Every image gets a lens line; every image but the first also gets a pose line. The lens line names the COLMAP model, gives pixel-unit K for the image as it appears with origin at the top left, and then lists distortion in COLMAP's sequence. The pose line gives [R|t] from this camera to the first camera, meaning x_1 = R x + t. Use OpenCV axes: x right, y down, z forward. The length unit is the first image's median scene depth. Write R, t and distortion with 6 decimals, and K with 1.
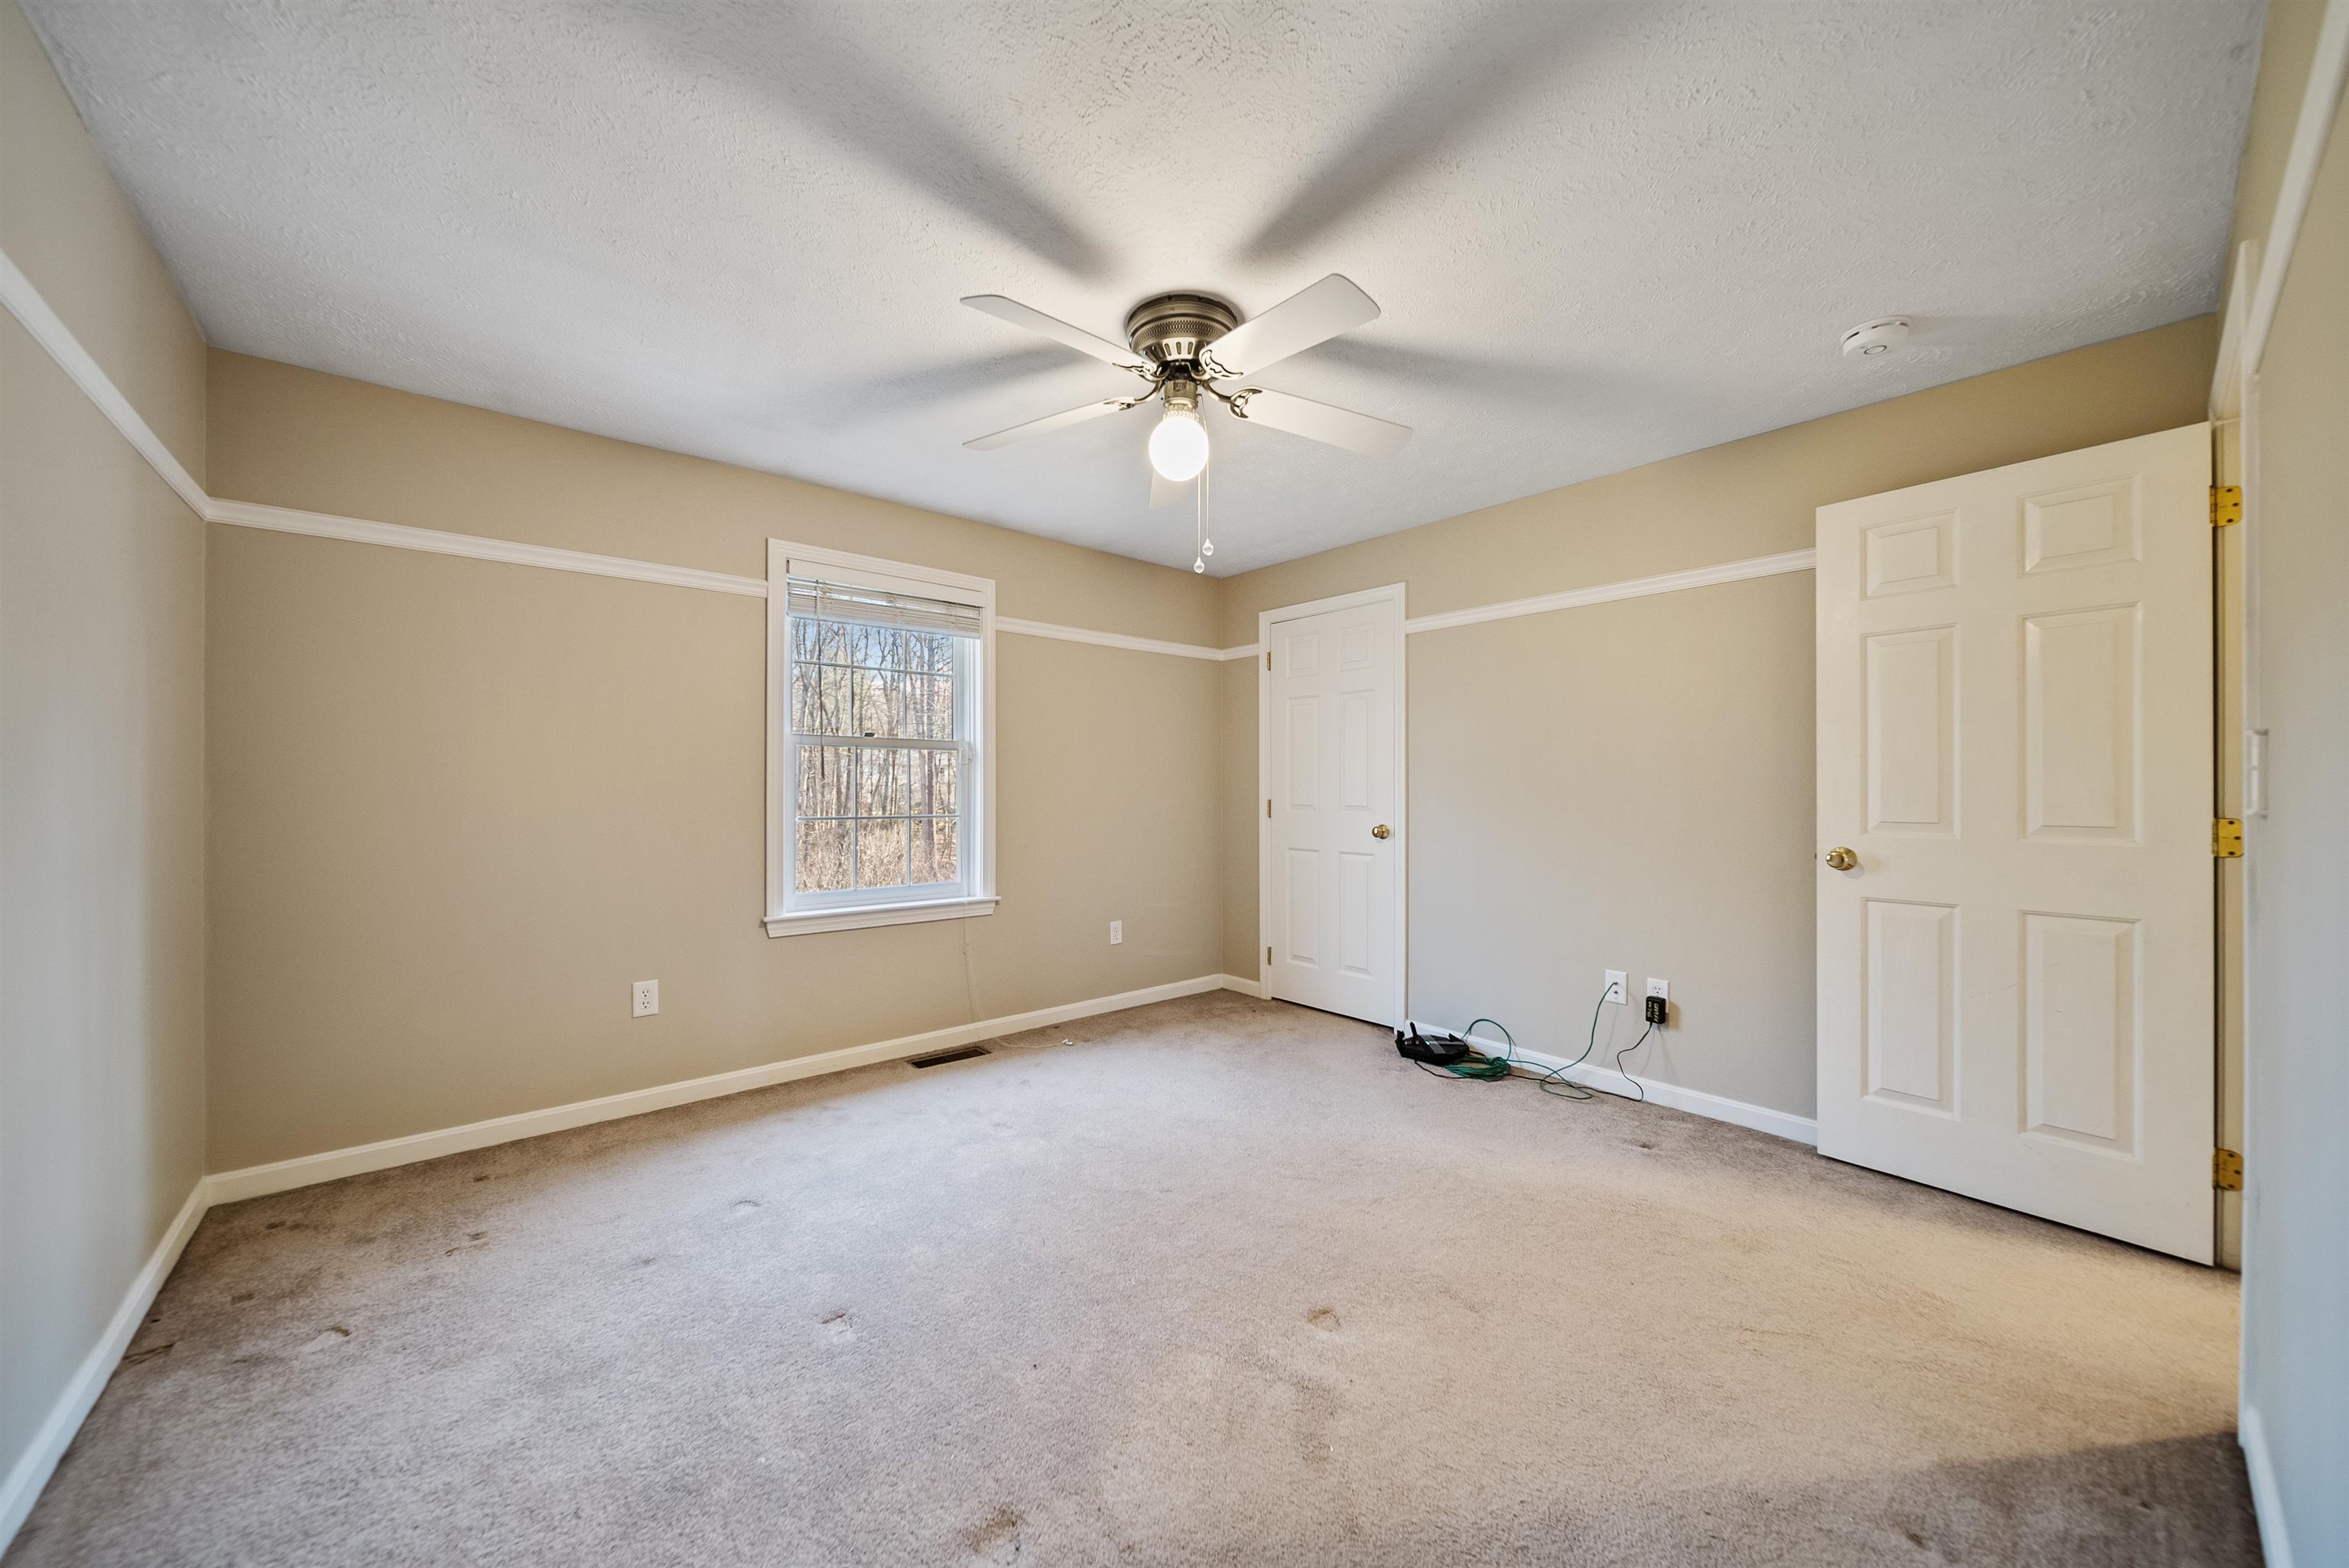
lens RADIAL K [[831.9, 0, 1164.8], [0, 831.9, 777.0], [0, 0, 1]] dist [-0.006002, -0.000075]
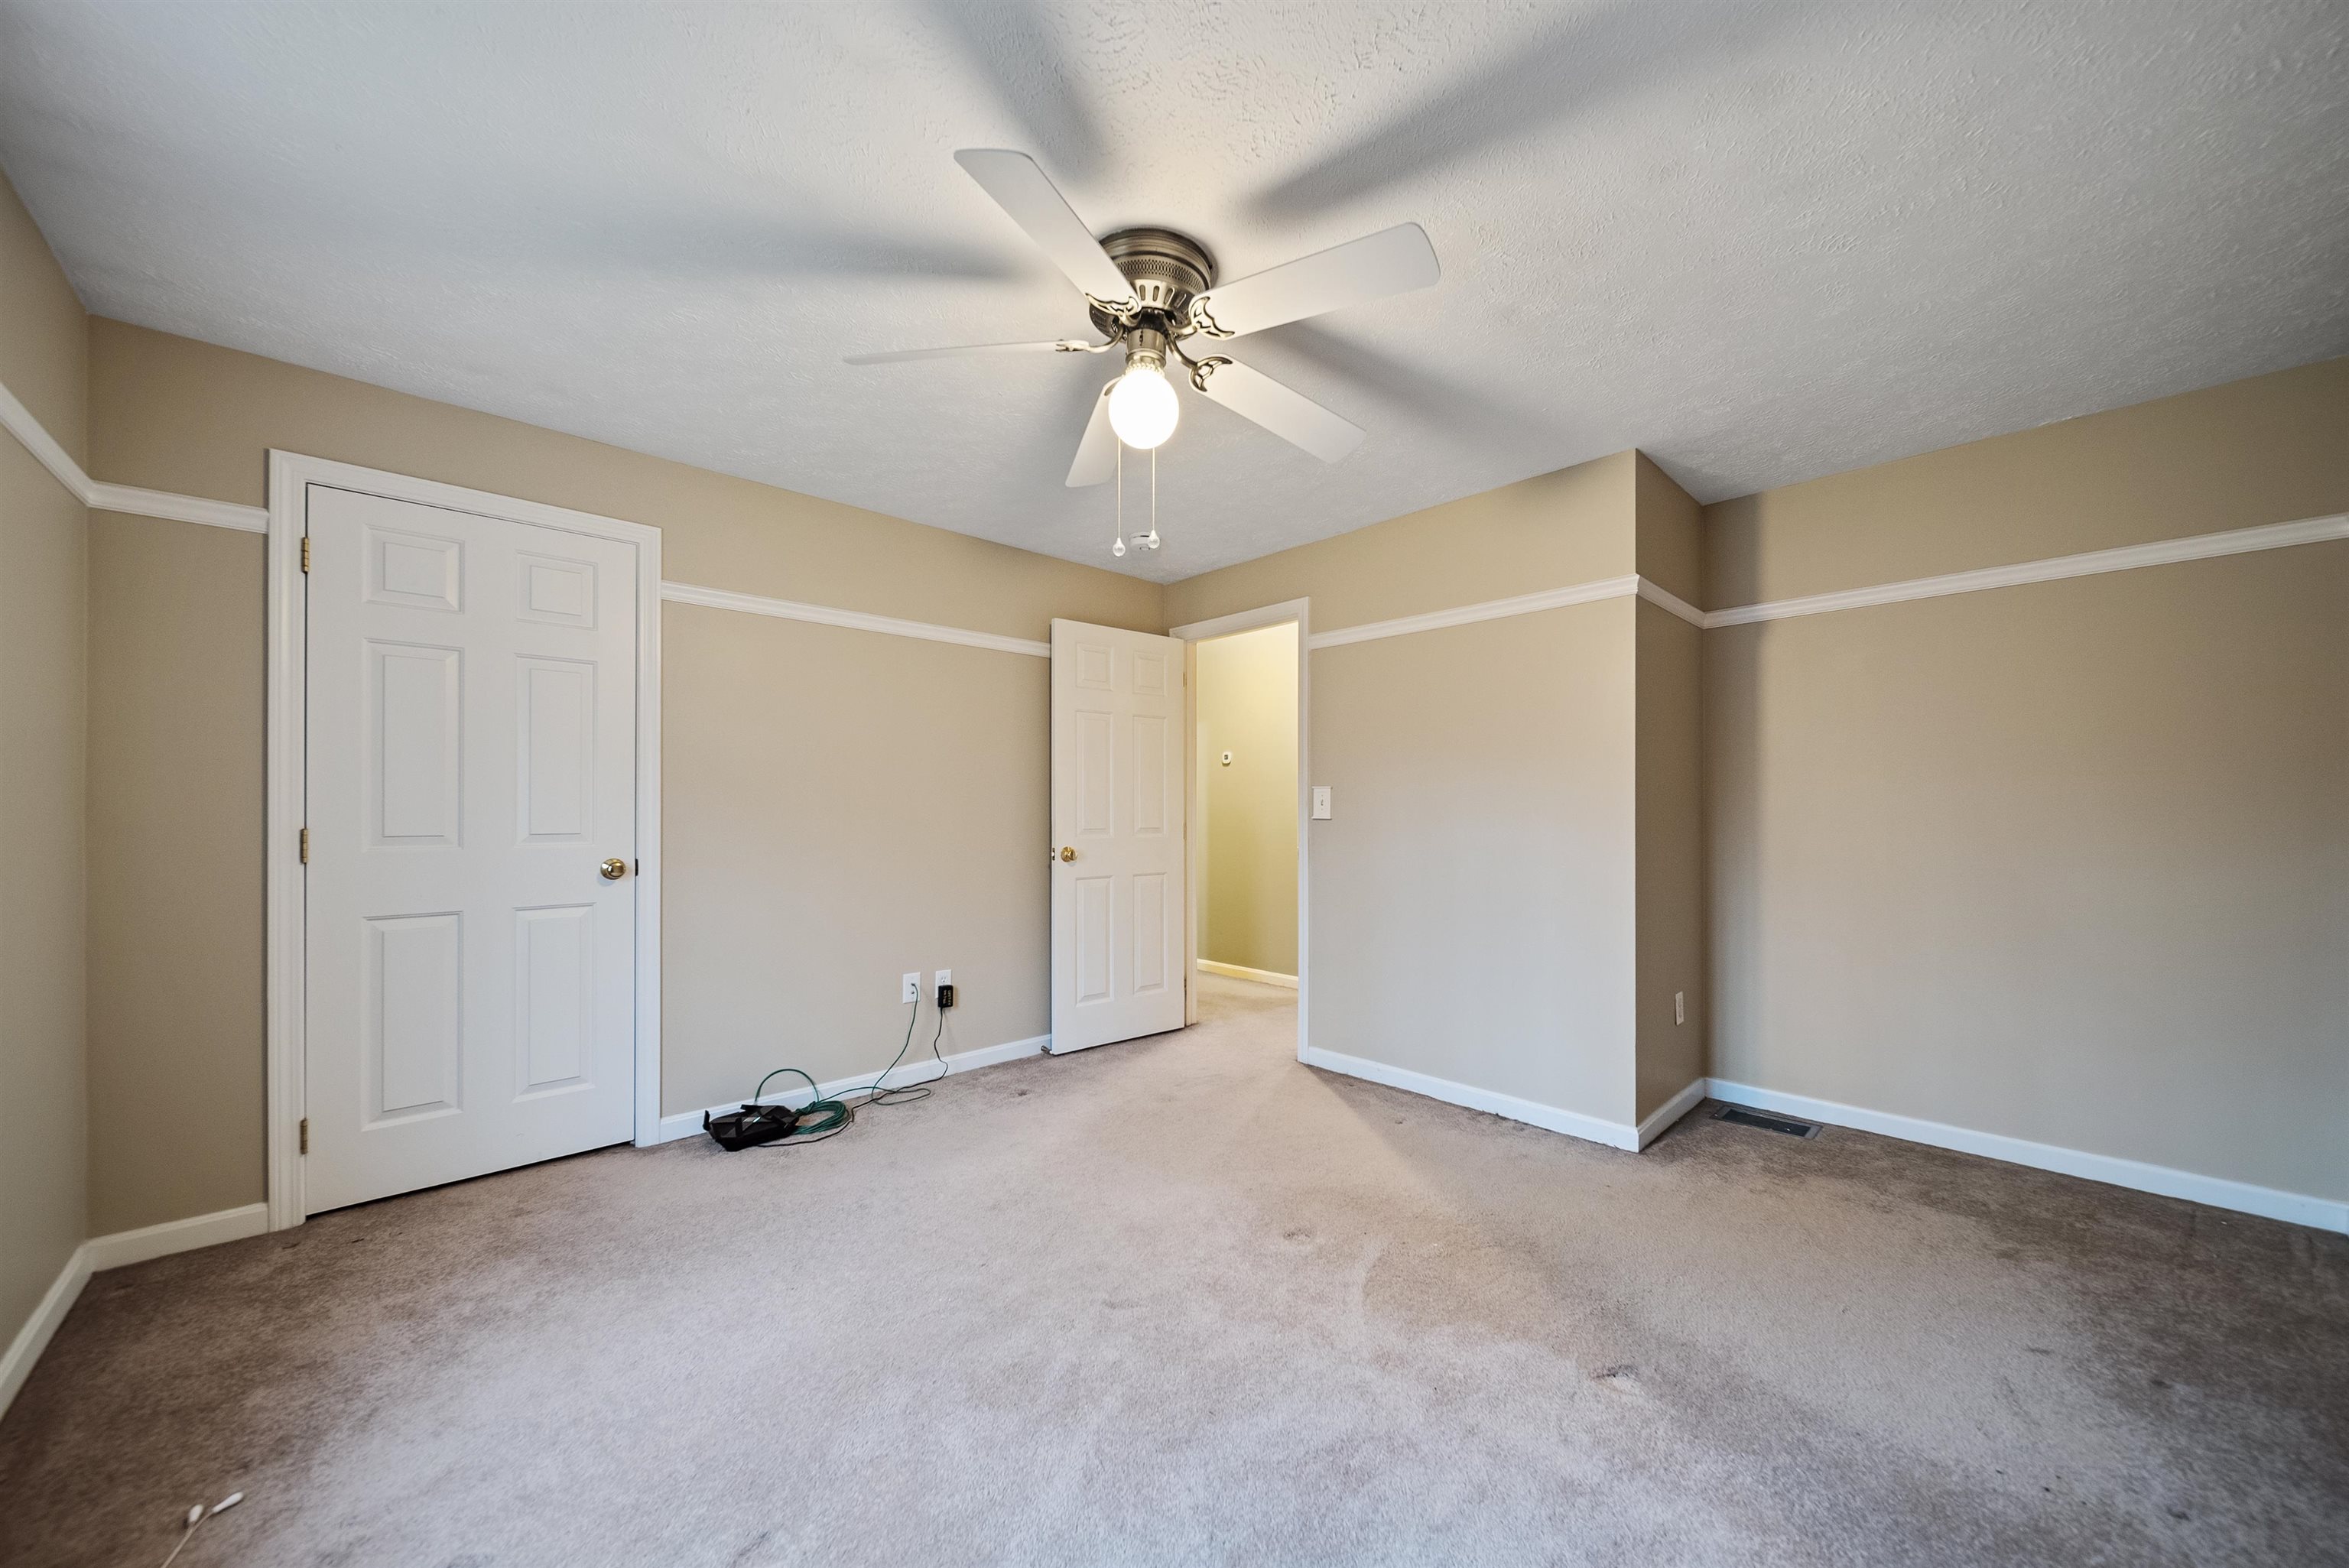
lens RADIAL K [[831.9, 0, 1168.8], [0, 831.9, 807.2], [0, 0, 1]] dist [-0.006002, -0.000075]
pose [[-0.048977, 0.007431, 0.998772, -0.555916], [-0.010918, 0.999909, -0.007975, 0.017348], [-0.998740, -0.011295, -0.048891, 0.688784]]
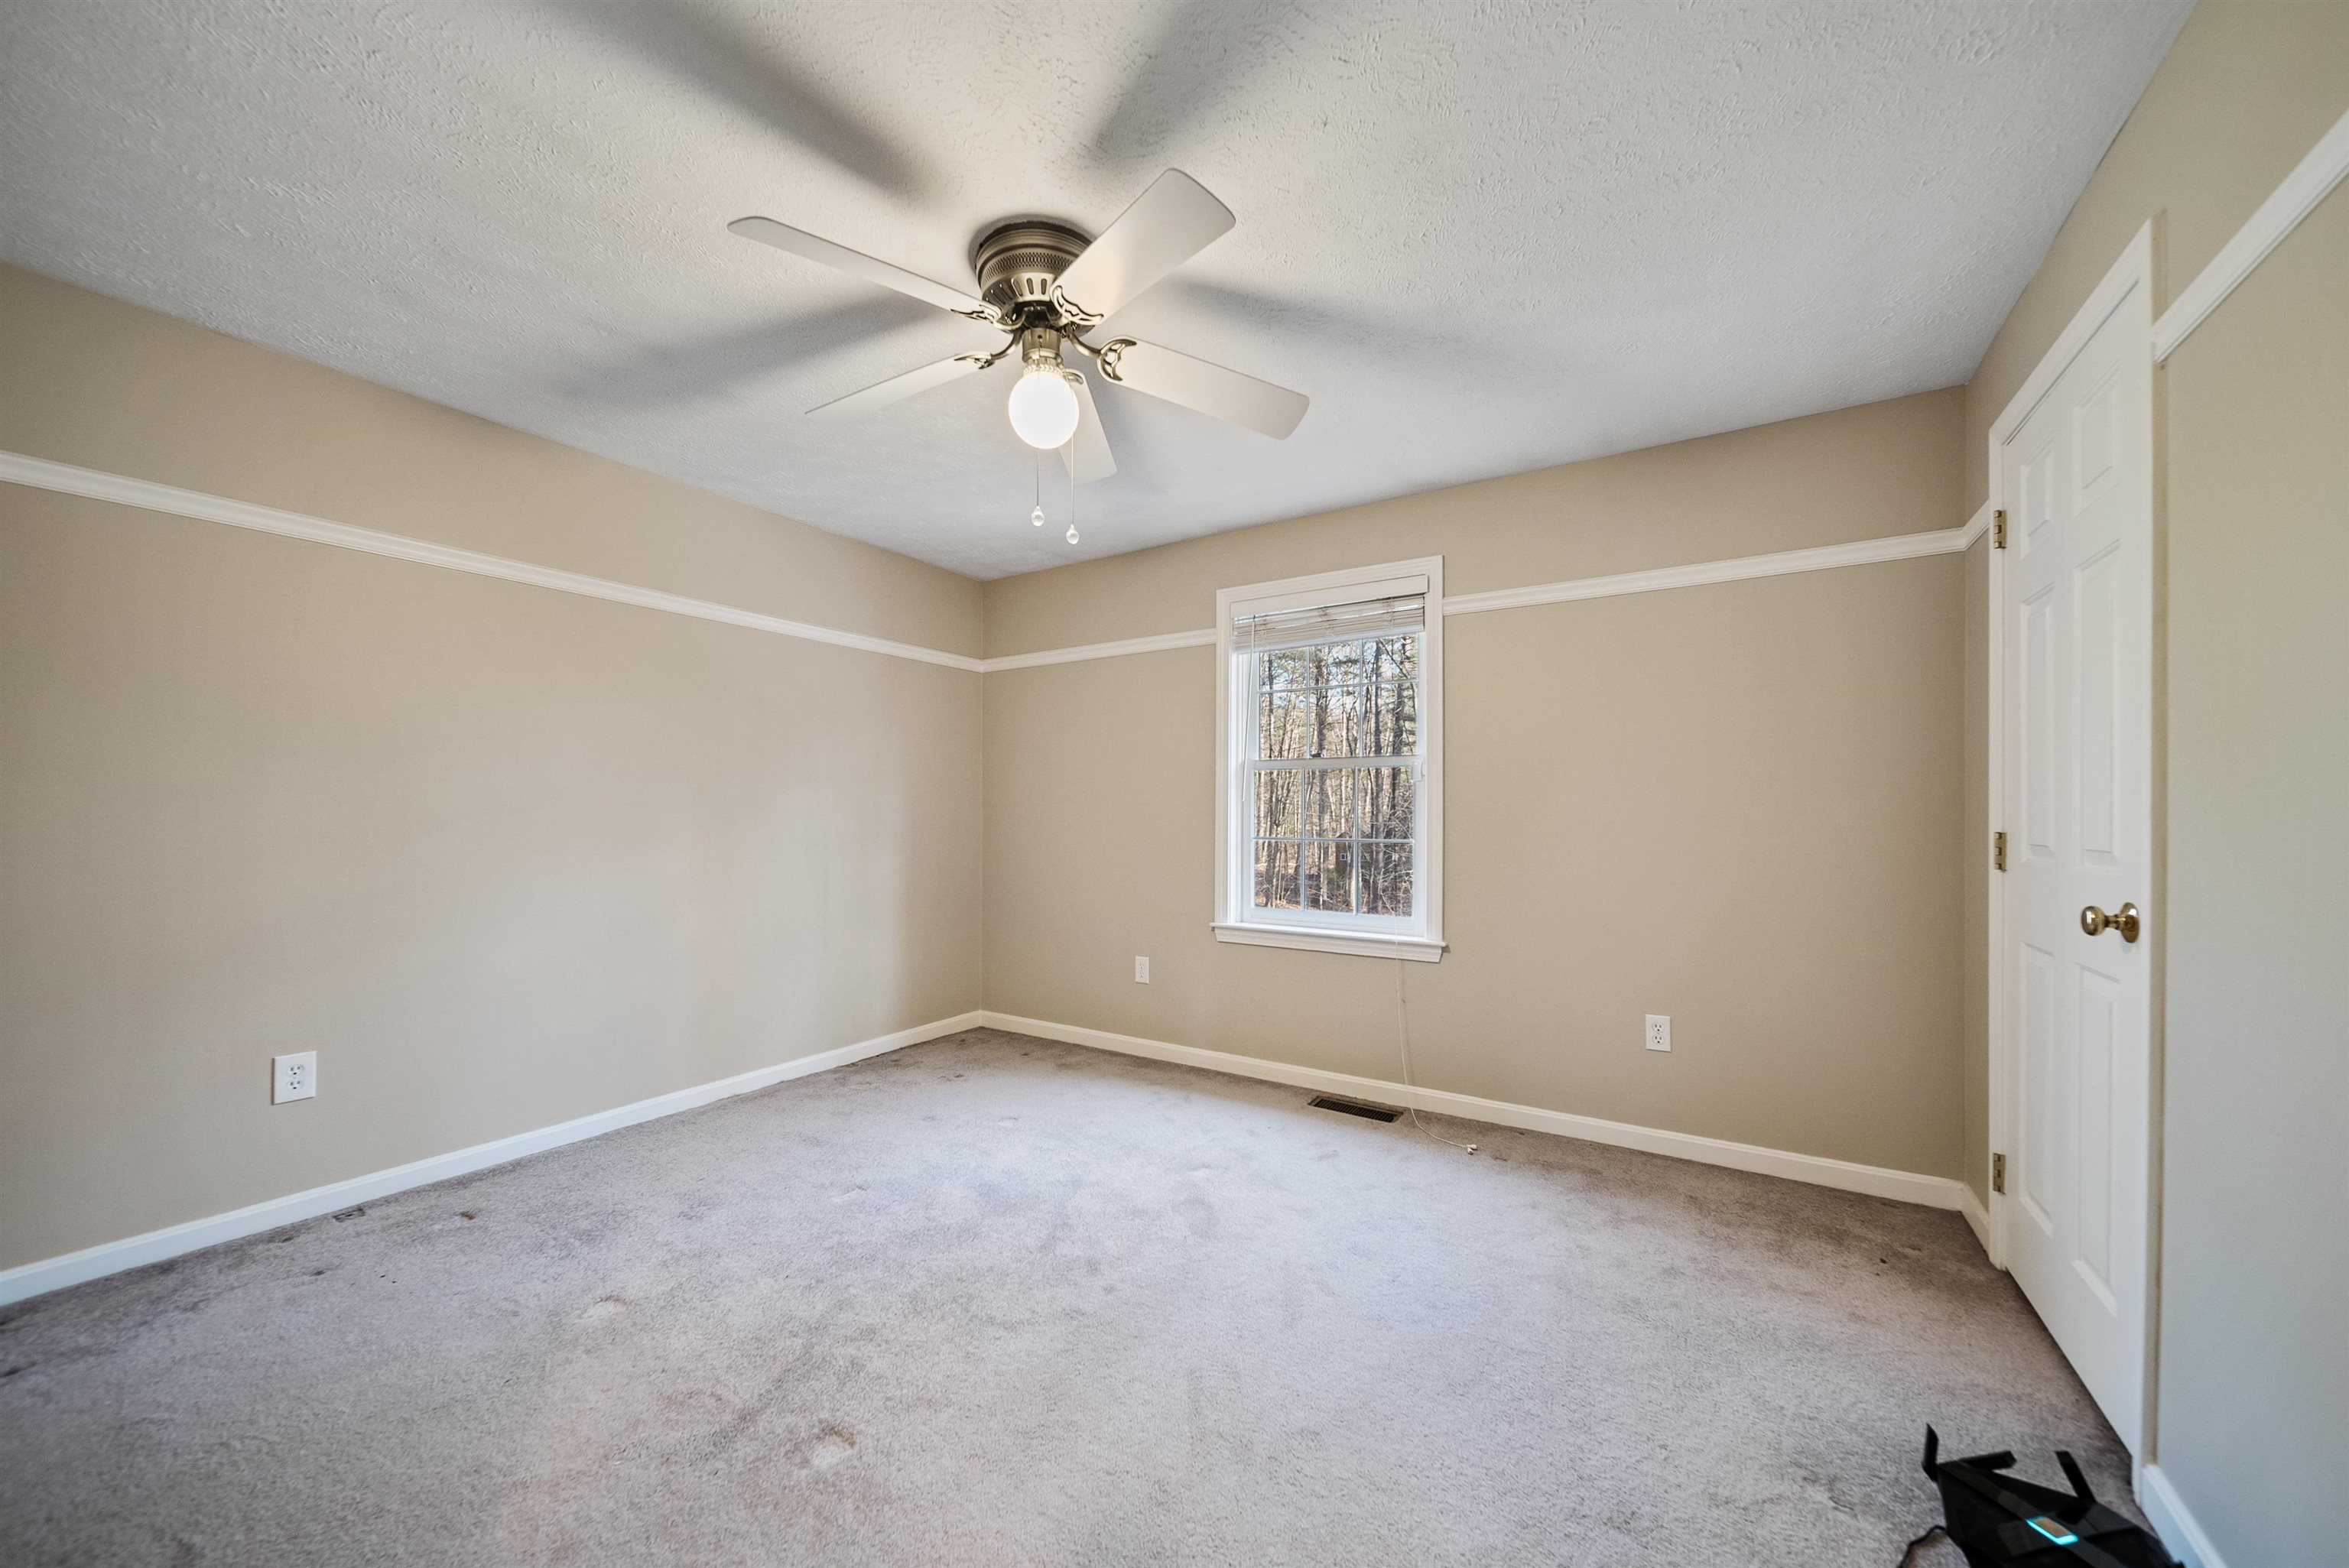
lens RADIAL K [[831.9, 0, 1155.6], [0, 831.9, 801.5], [0, 0, 1]] dist [-0.006002, -0.000075]
pose [[0.290647, -0.019076, -0.956640, 0.585530], [0.007665, 0.999816, -0.017609, 0.021923], [0.956800, -0.002214, 0.290740, 0.581171]]
